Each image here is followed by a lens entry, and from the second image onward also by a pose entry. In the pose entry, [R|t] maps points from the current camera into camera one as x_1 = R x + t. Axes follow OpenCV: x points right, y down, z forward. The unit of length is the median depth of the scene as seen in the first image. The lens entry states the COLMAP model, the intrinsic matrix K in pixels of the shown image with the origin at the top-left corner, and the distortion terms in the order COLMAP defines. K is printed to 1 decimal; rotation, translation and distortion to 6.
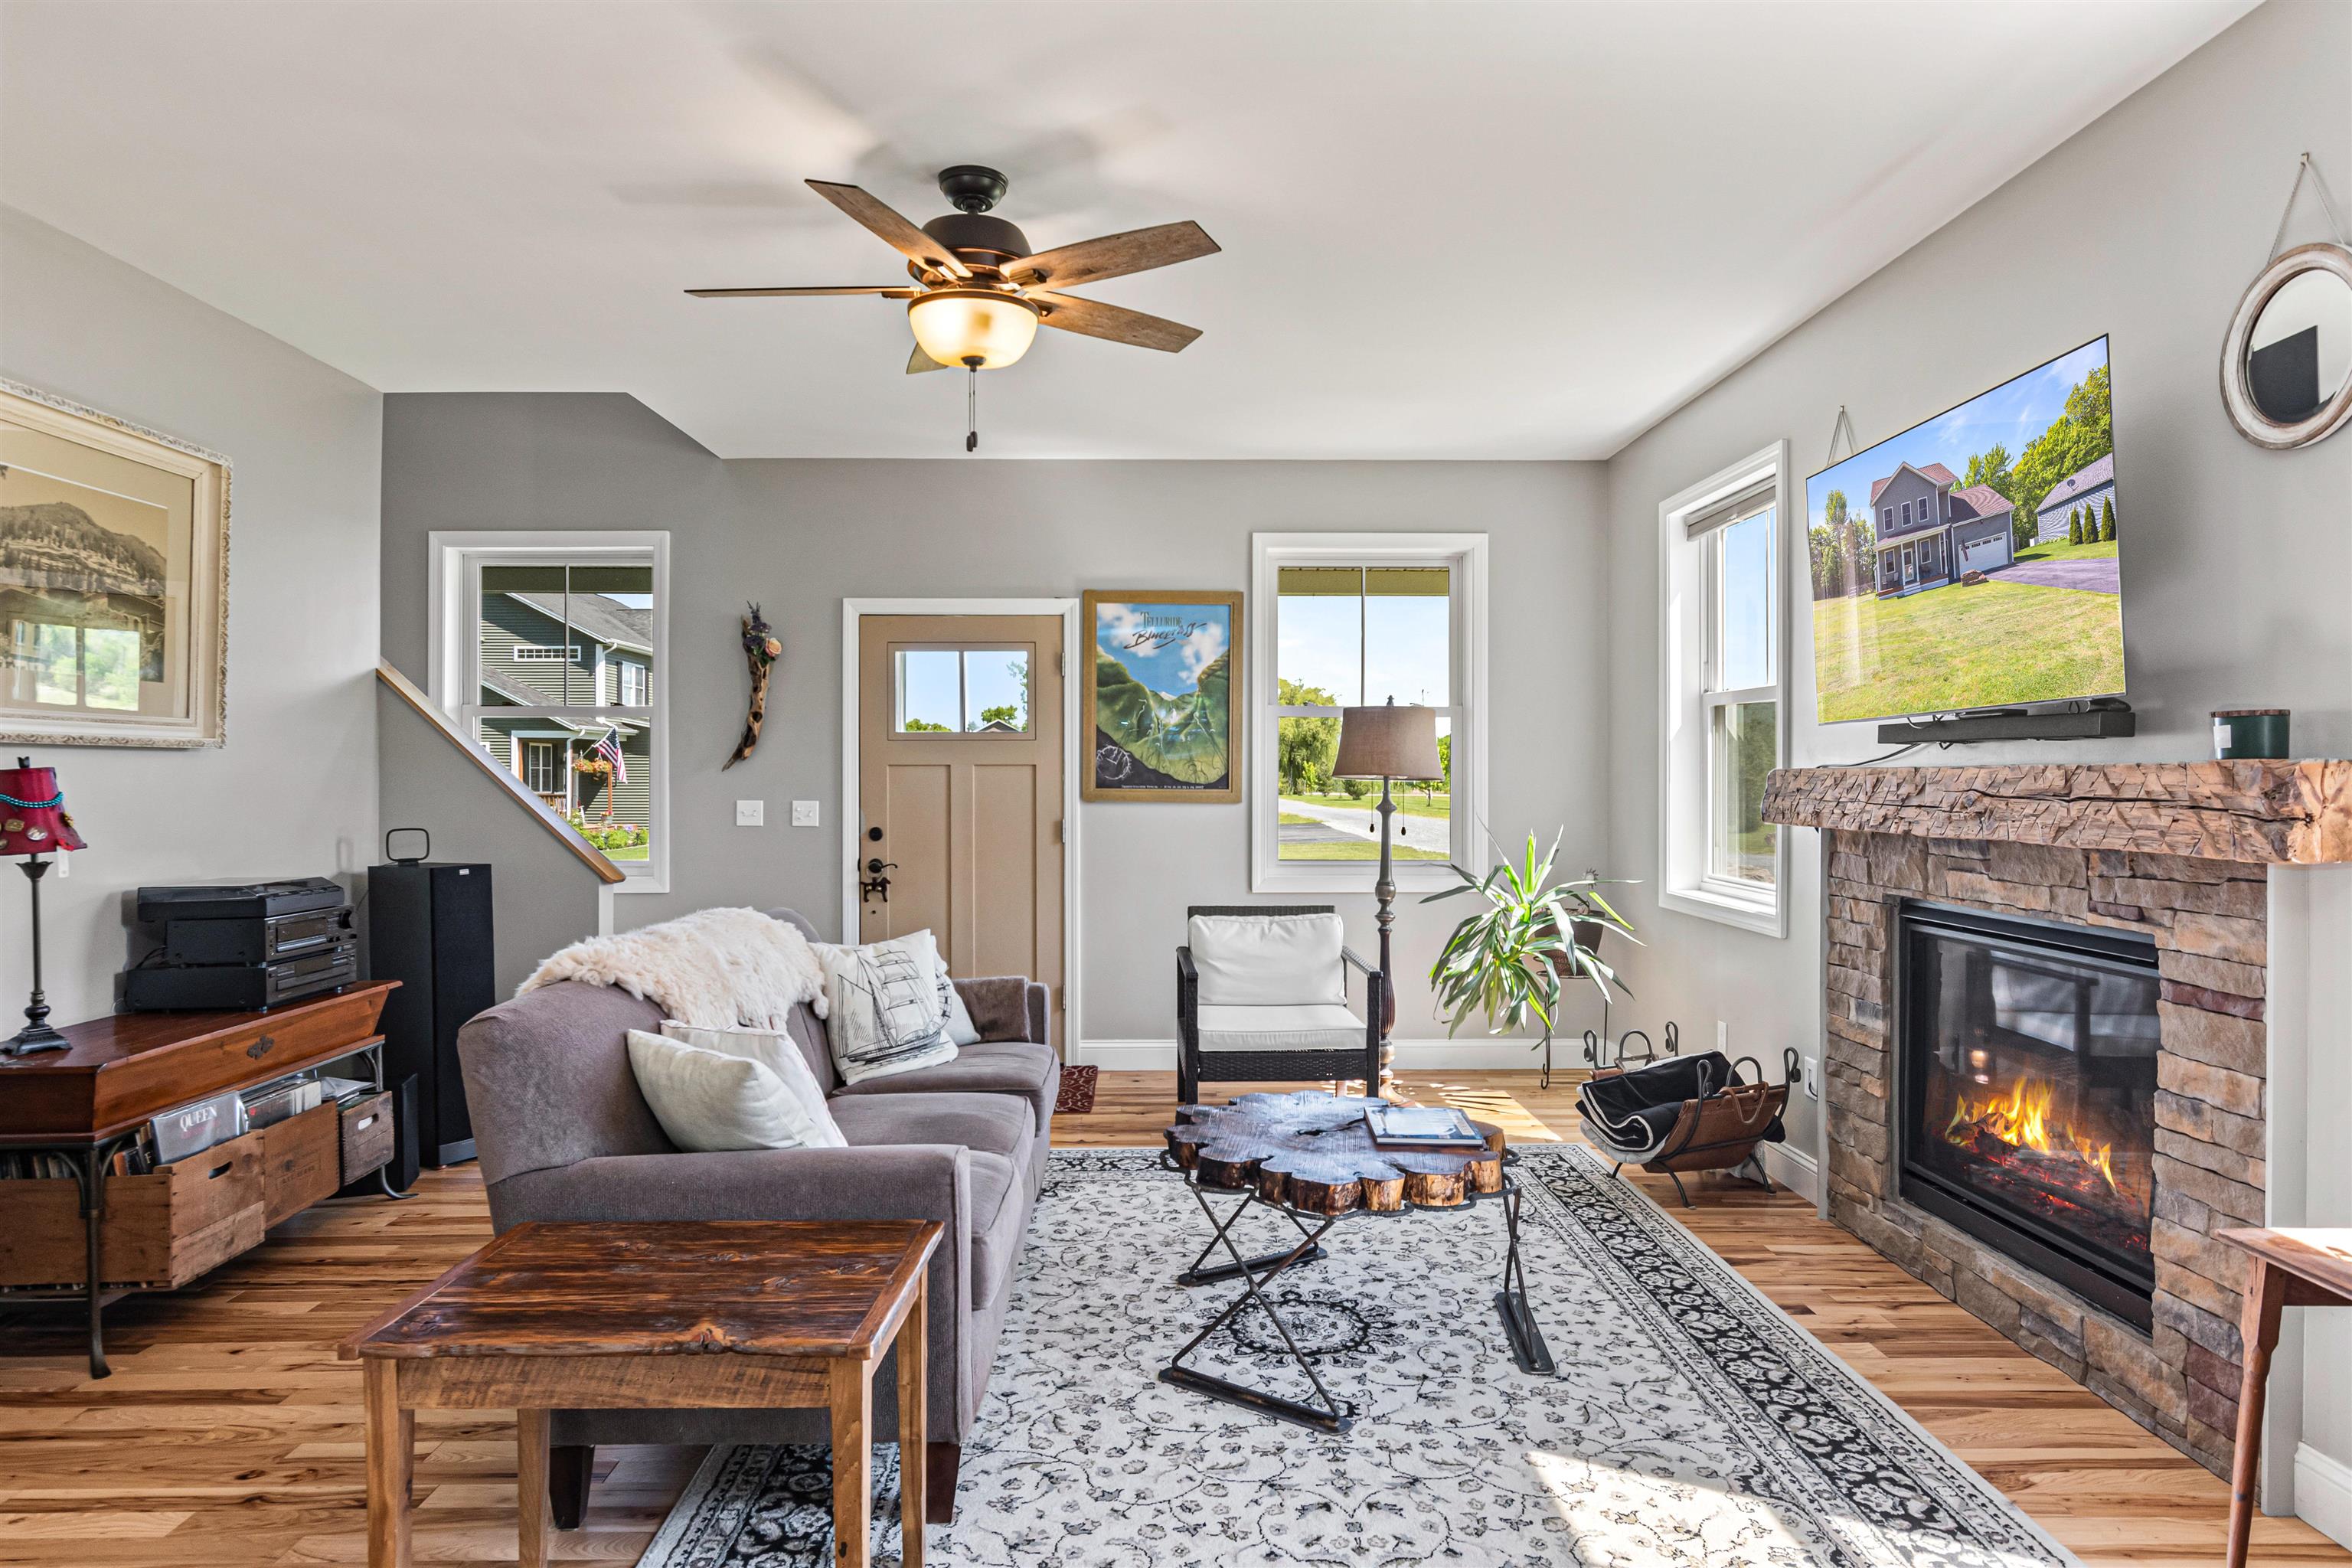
lens RADIAL K [[1364.8, 0, 1169.8], [0, 1364.8, 774.0], [0, 0, 1]] dist [-0.001771, -0.000158]
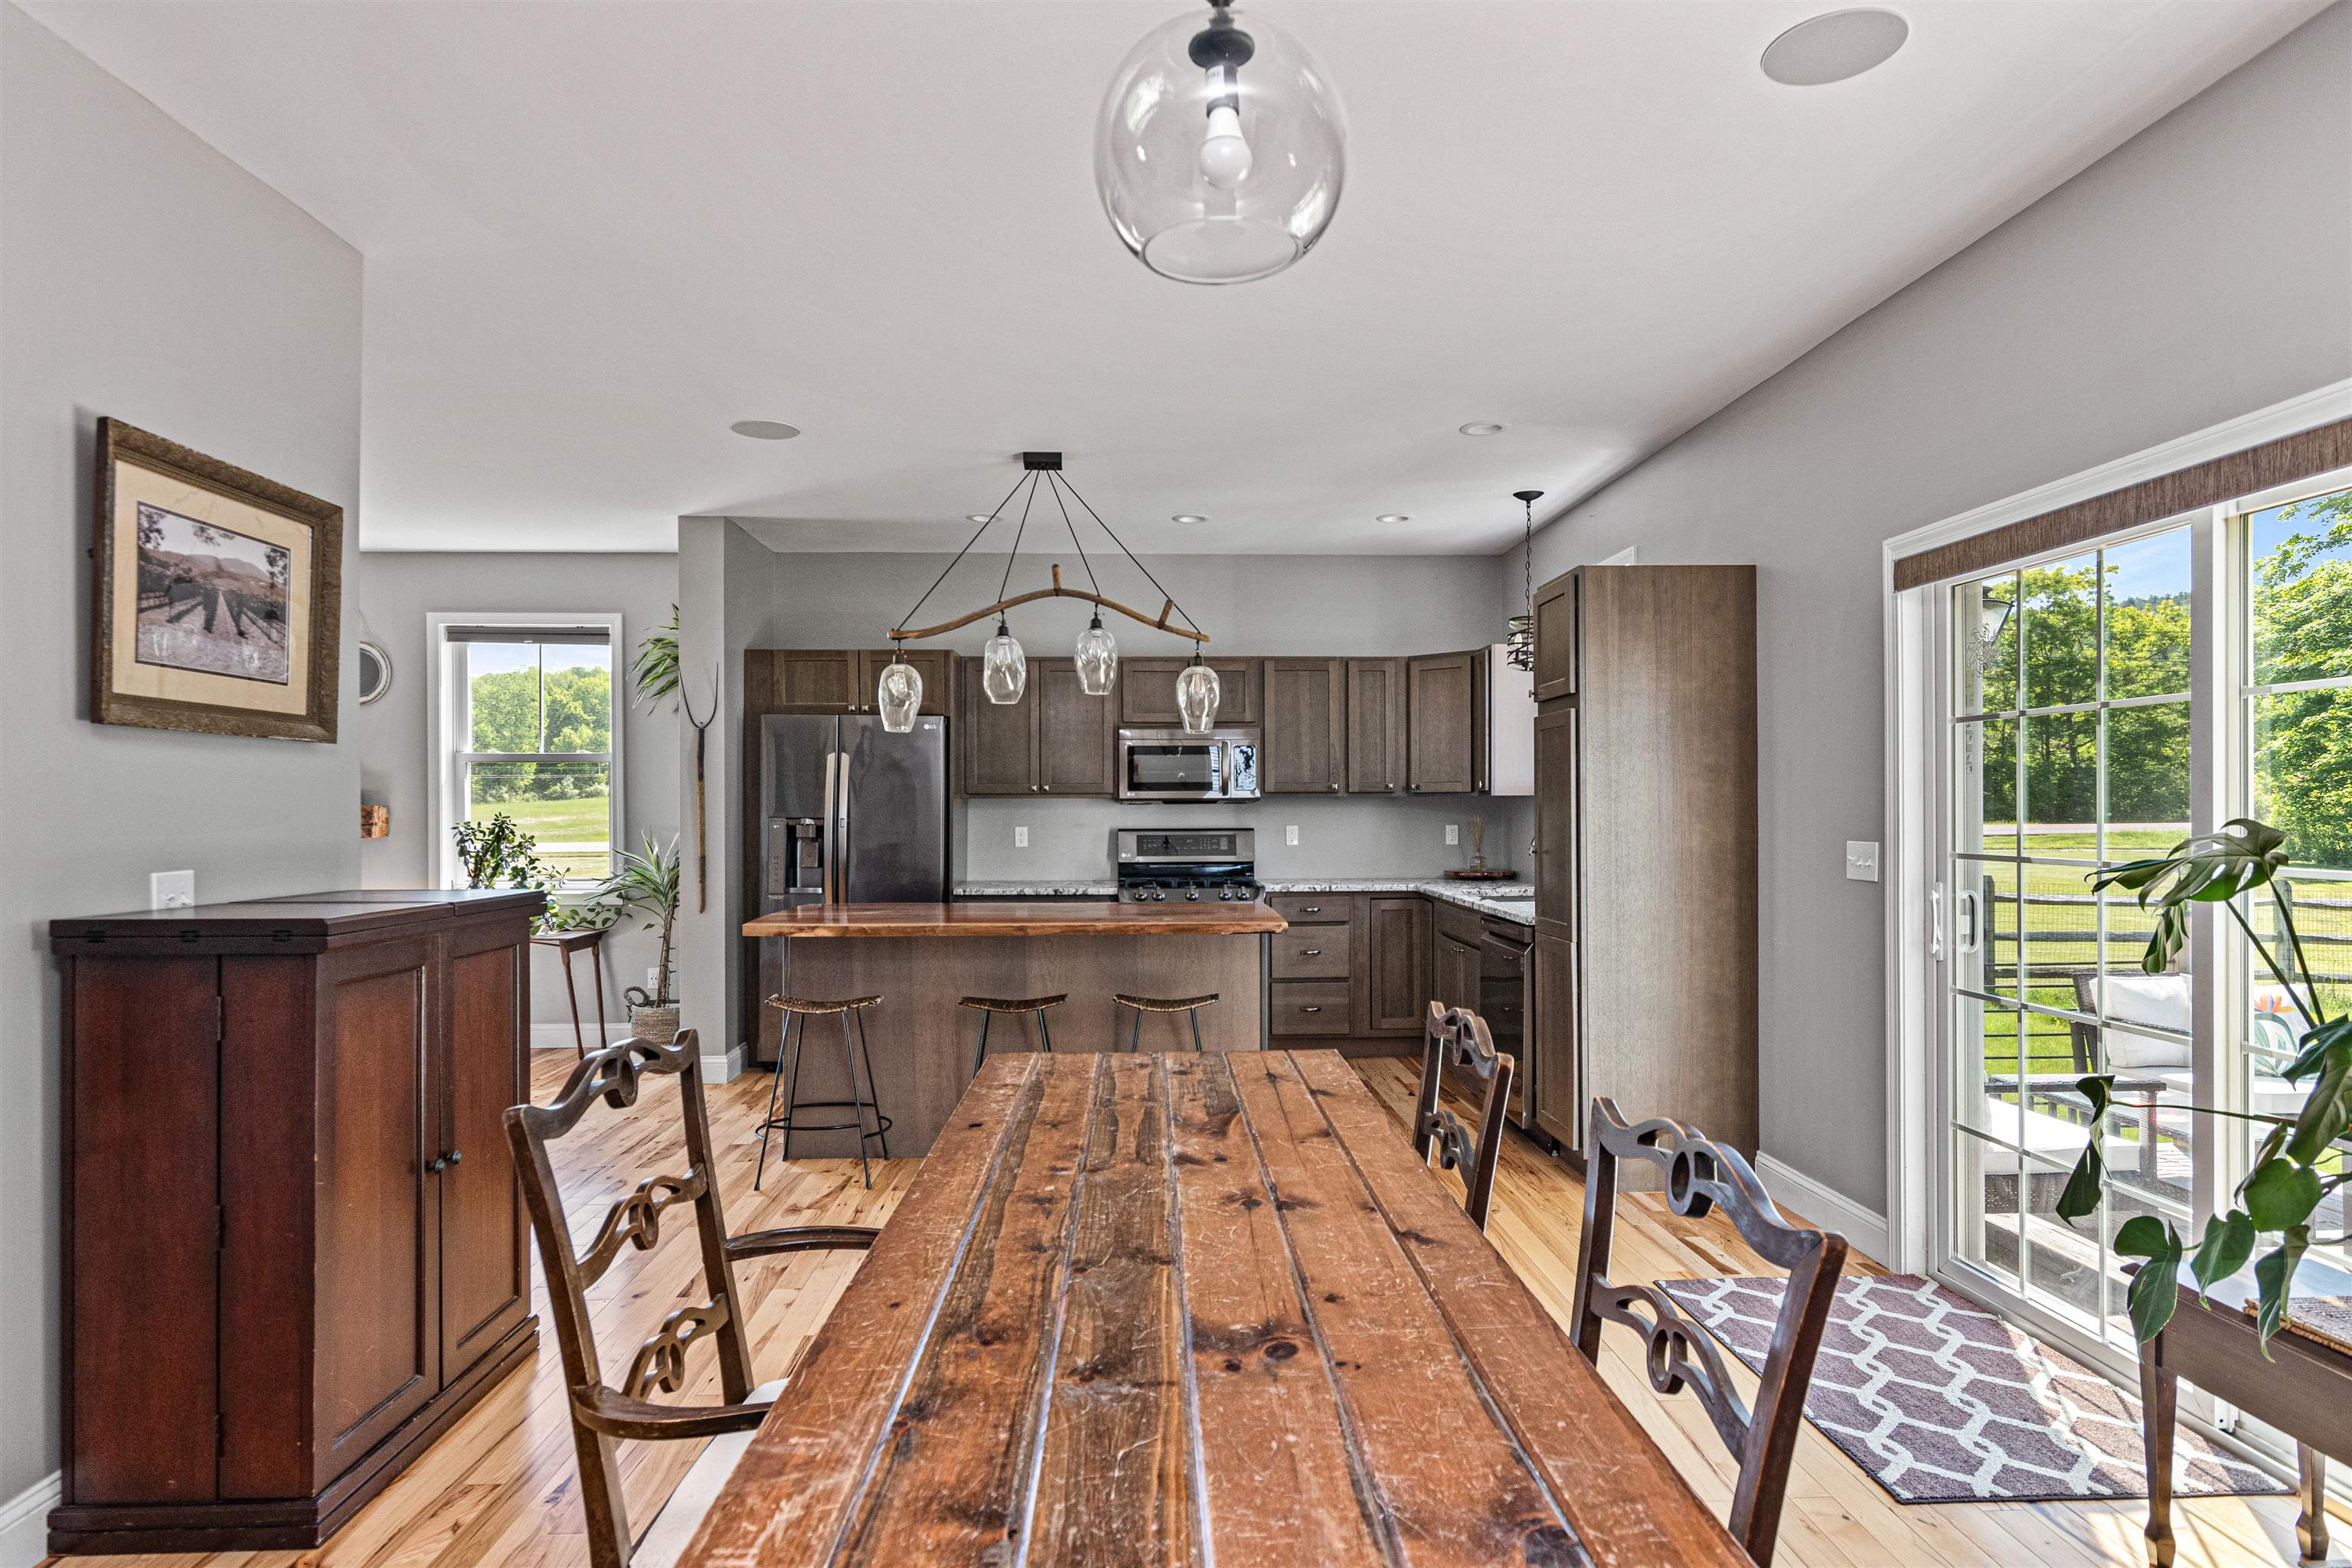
lens RADIAL K [[1305.0, 0, 1176.0], [0, 1305.0, 811.6], [0, 0, 1]] dist [0.000115, 0.000641]
pose [[-0.024920, -0.002011, 0.999687, -1.574511], [0.001633, 0.999997, 0.002052, 0.000127], [-0.999688, 0.001683, -0.024917, -0.562602]]
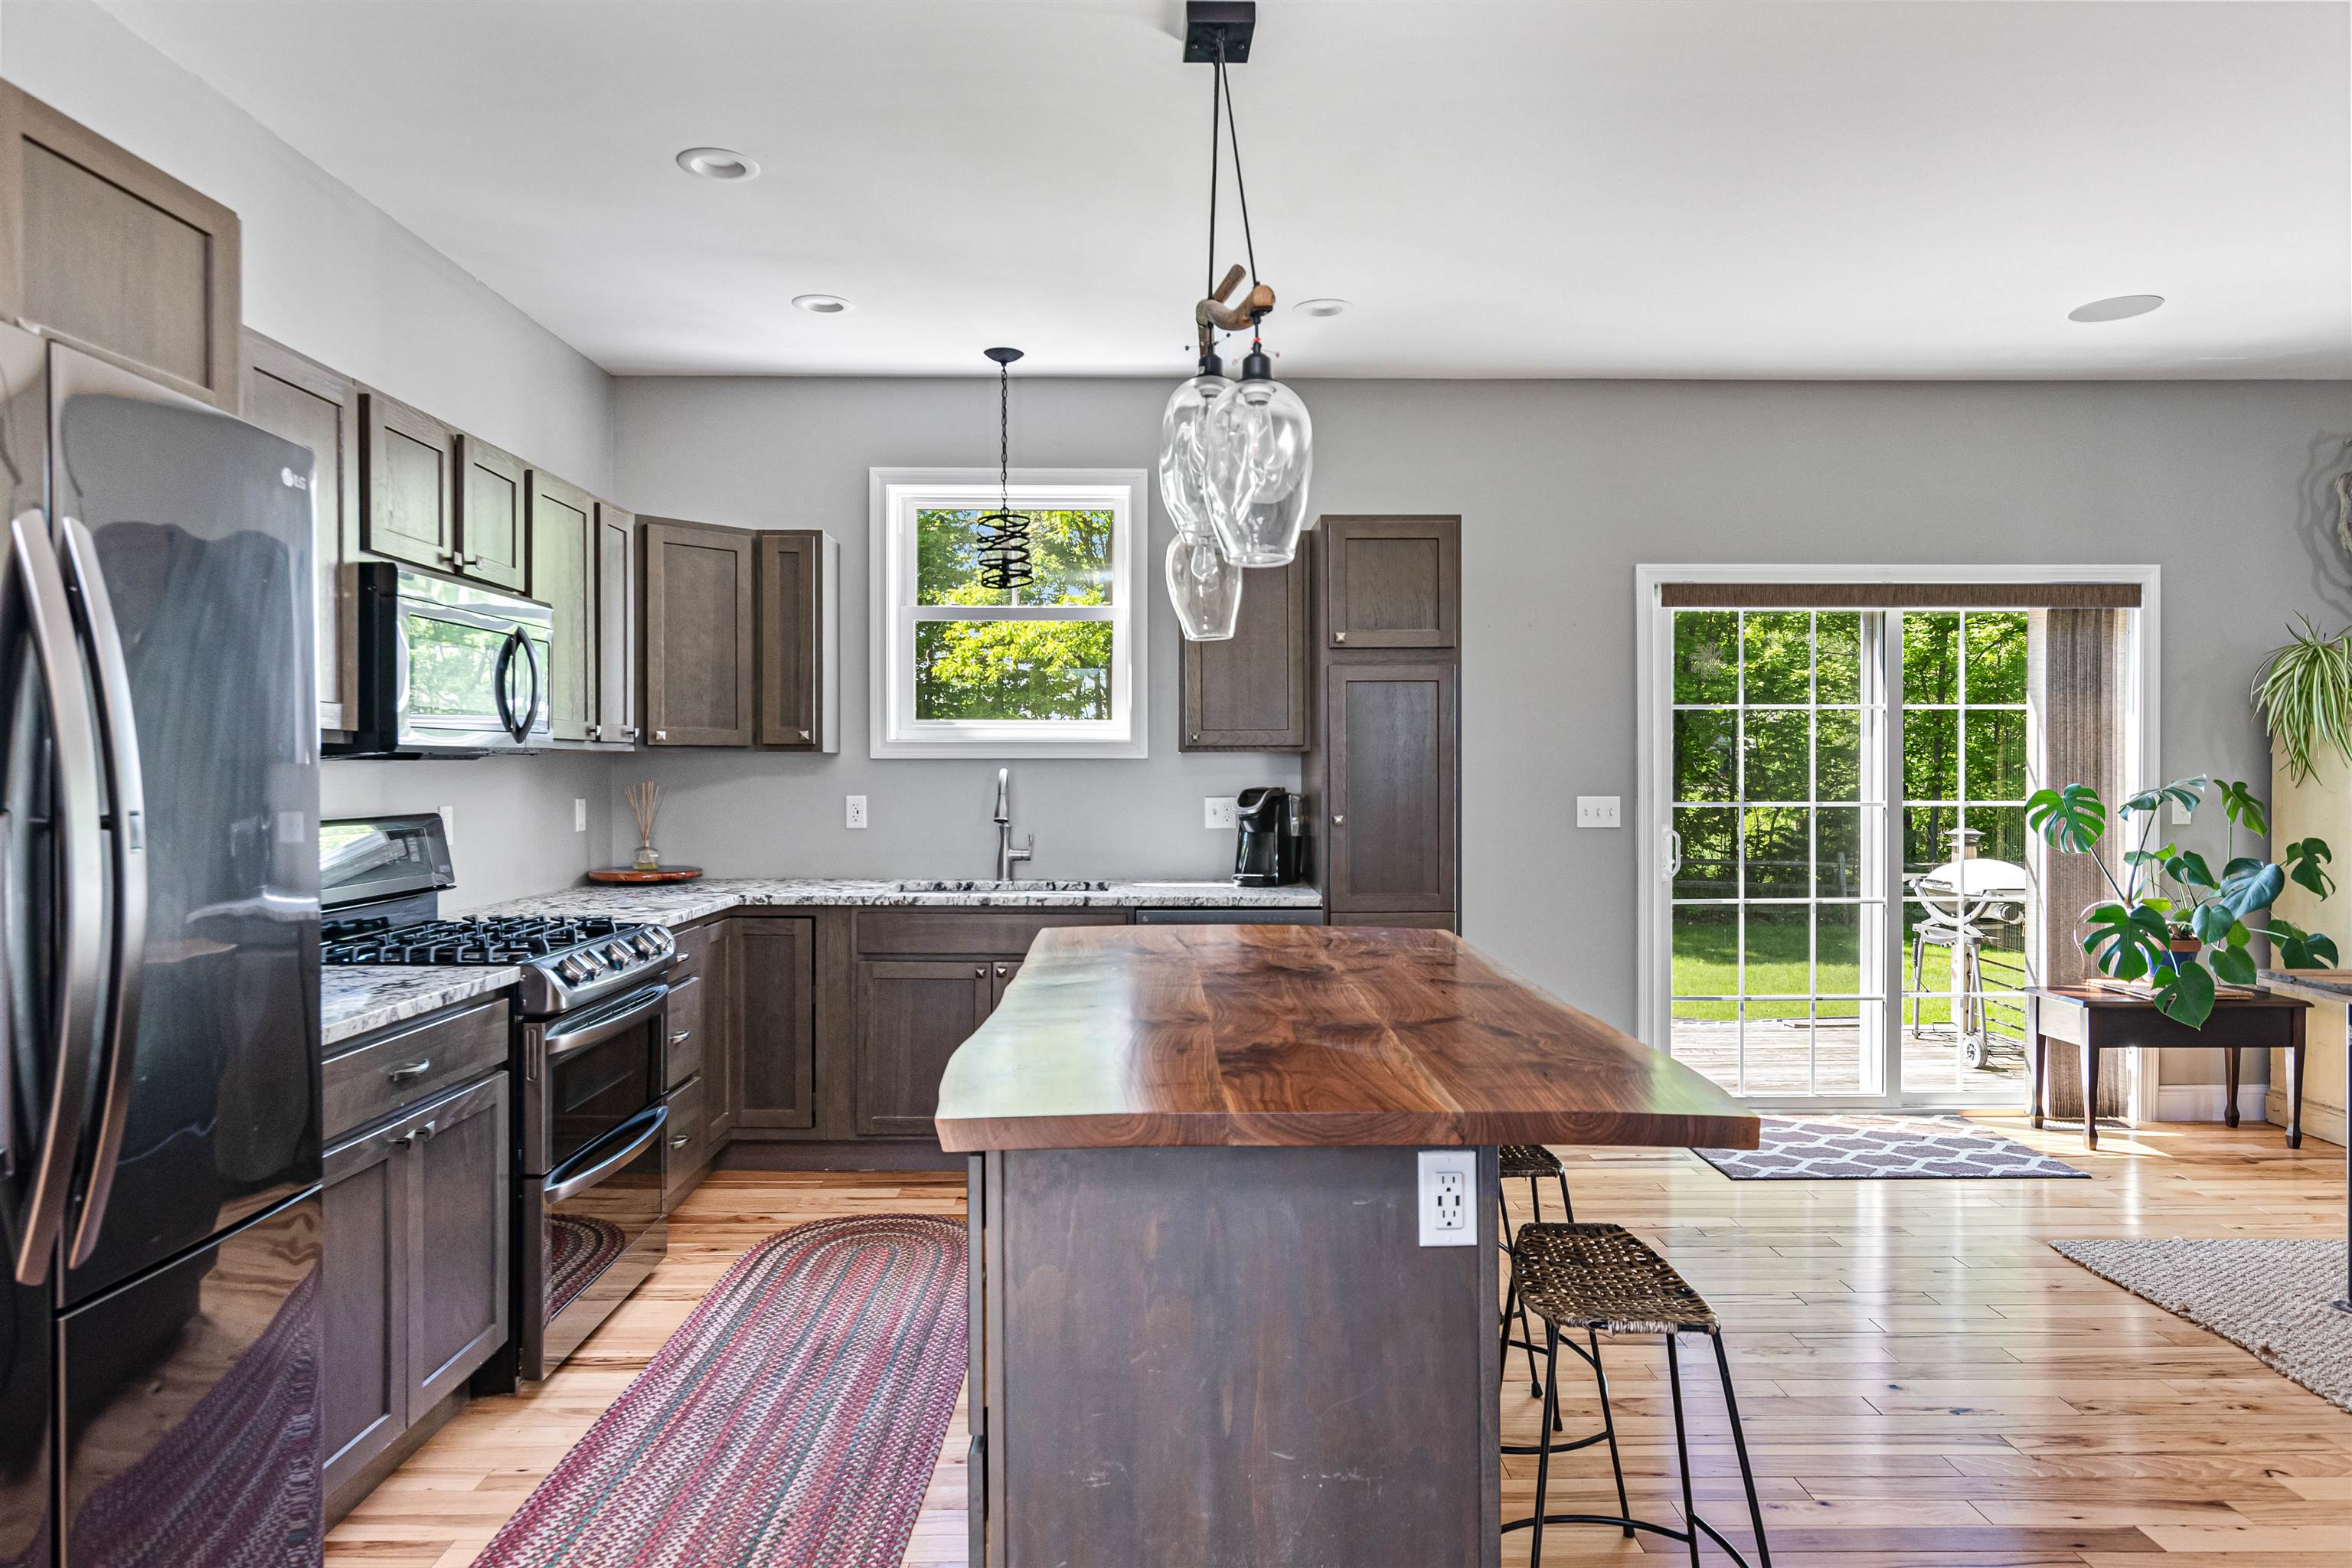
lens RADIAL K [[1400.7, 0, 1169.3], [0, 1400.7, 776.1], [0, 0, 1]] dist [0.000878, 0.000678]
pose [[-0.999994, 0.001782, 0.003008, 0.017013], [0.001794, 0.999990, 0.003981, 0.000316], [-0.003001, 0.003986, -0.999988, 0.349390]]
